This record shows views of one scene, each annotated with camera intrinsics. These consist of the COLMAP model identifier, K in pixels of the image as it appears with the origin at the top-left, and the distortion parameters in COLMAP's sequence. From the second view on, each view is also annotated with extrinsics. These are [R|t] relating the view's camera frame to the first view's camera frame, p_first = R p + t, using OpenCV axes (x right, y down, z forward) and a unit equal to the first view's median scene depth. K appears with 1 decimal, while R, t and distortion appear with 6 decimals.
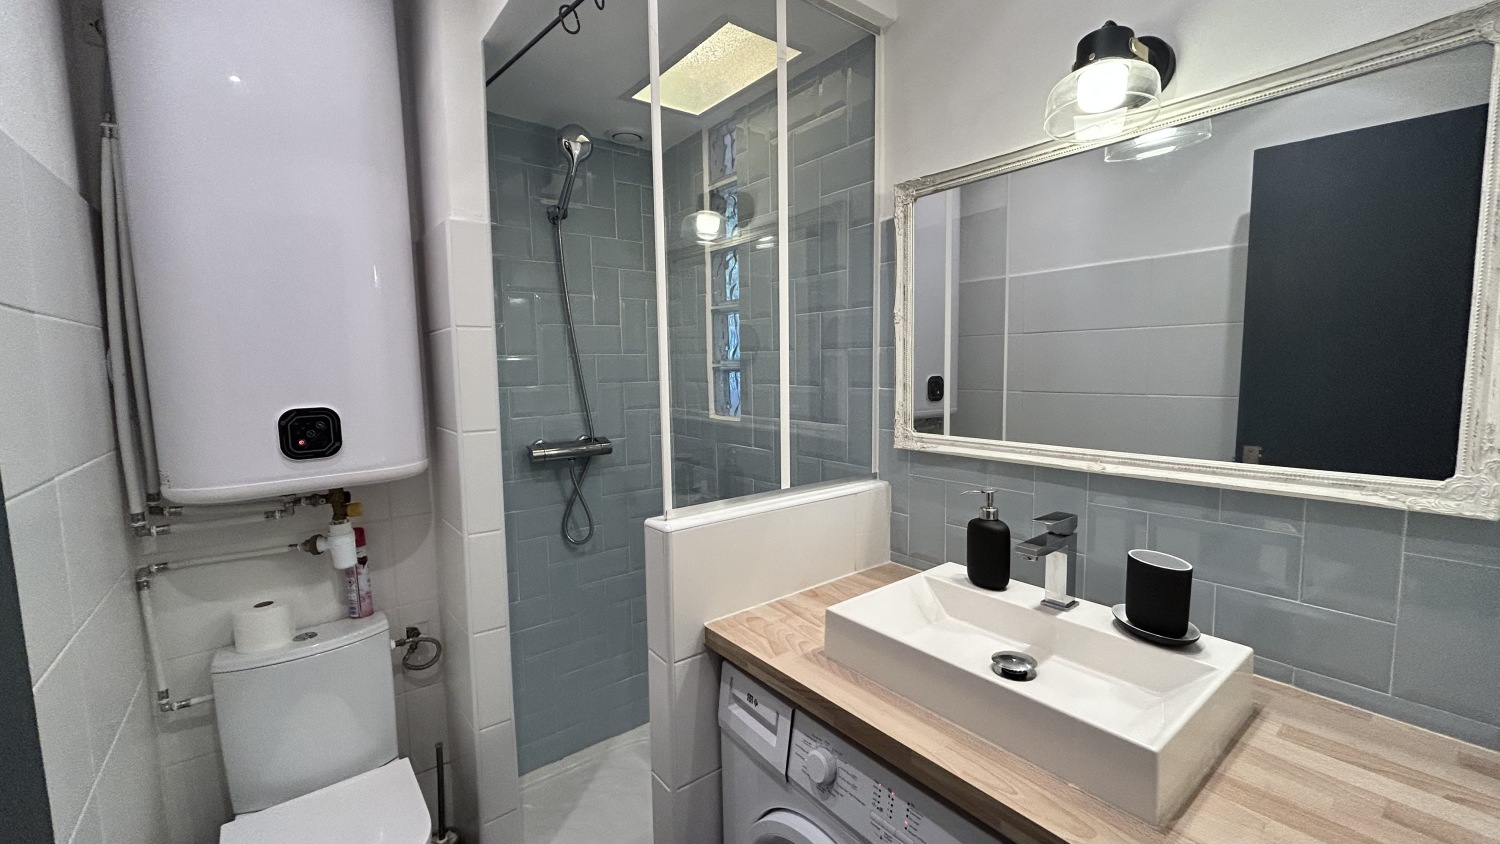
lens RADIAL K [[607.3, 0, 746.9], [0, 607.3, 421.3], [0, 0, 1]] dist [-0.002359, 0.000845]
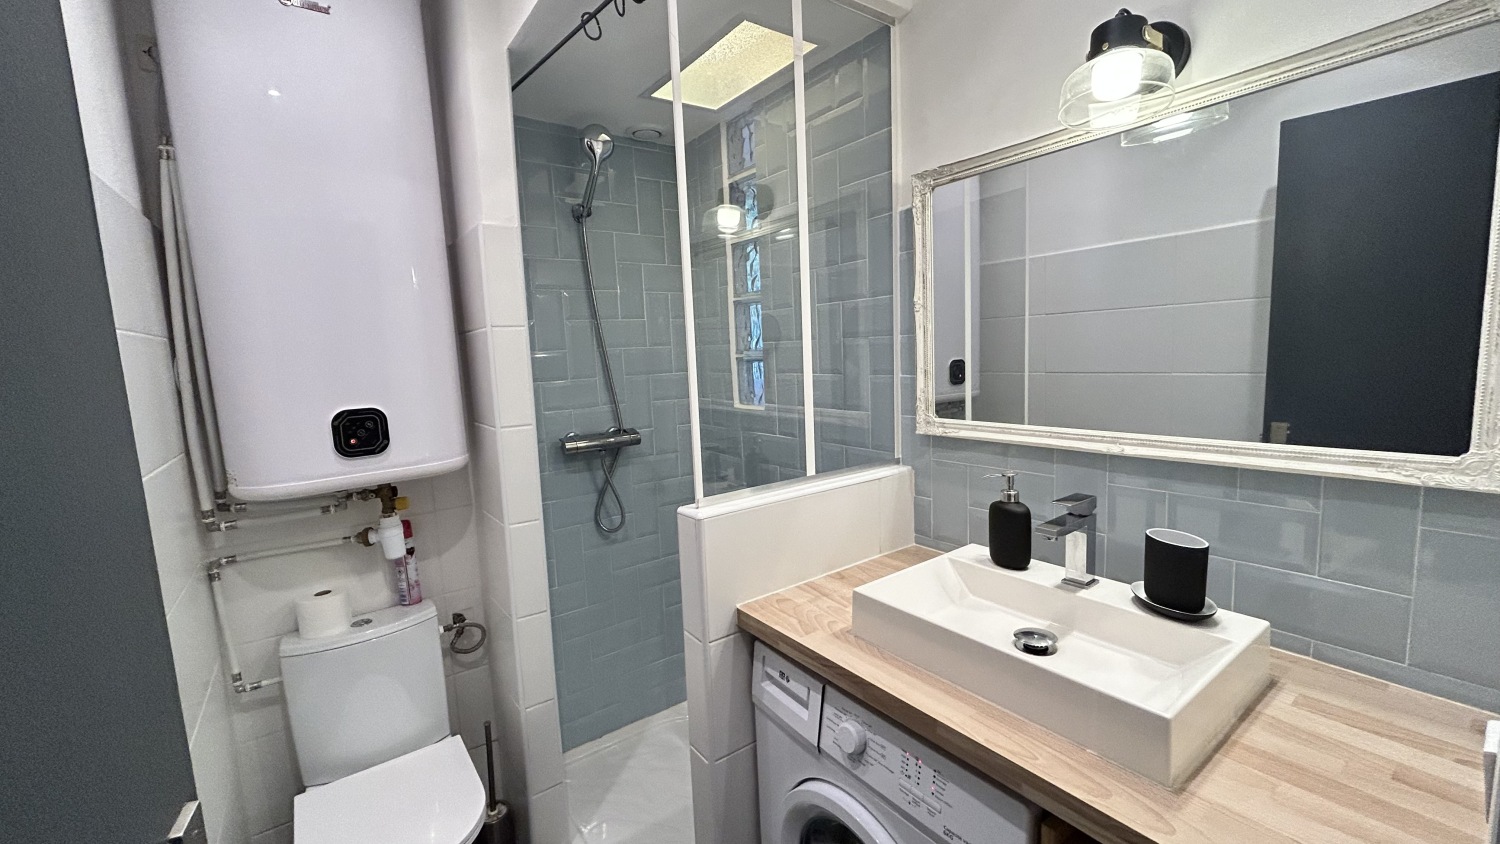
lens RADIAL K [[607.3, 0, 746.9], [0, 607.3, 421.3], [0, 0, 1]] dist [-0.002359, 0.000845]
pose [[0.999086, -0.023094, -0.035958, -0.006152], [0.023930, 0.999450, 0.022979, -0.007744], [0.035407, -0.023819, 0.999089, -0.035460]]
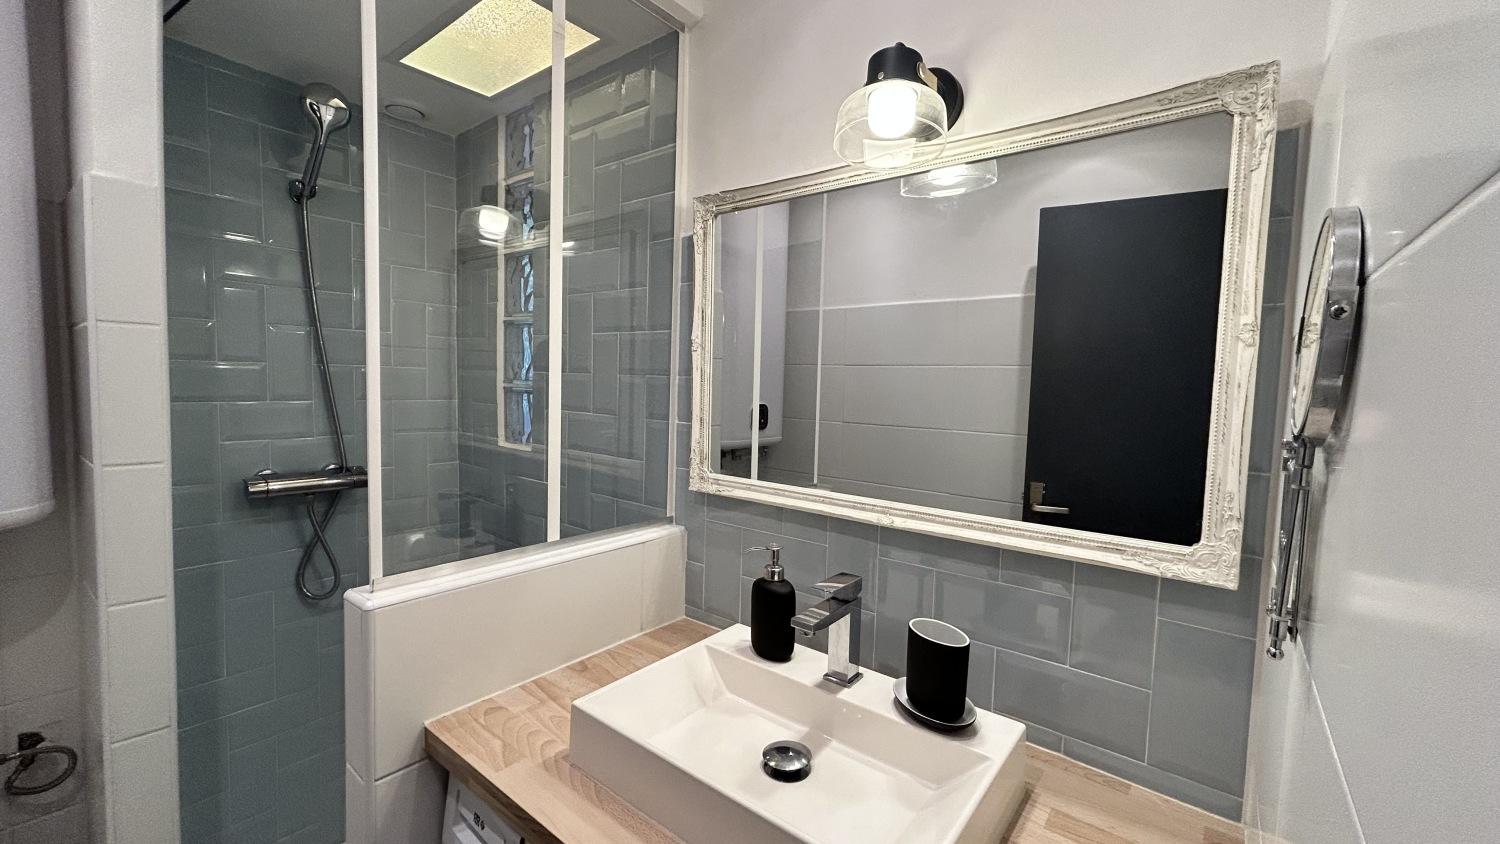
lens RADIAL K [[607.3, 0, 746.9], [0, 607.3, 421.3], [0, 0, 1]] dist [-0.002359, 0.000845]
pose [[0.970966, 0.029088, 0.237441, 0.118793], [-0.022639, 0.999298, -0.029842, -0.034719], [-0.238142, 0.023600, 0.970944, 0.120116]]
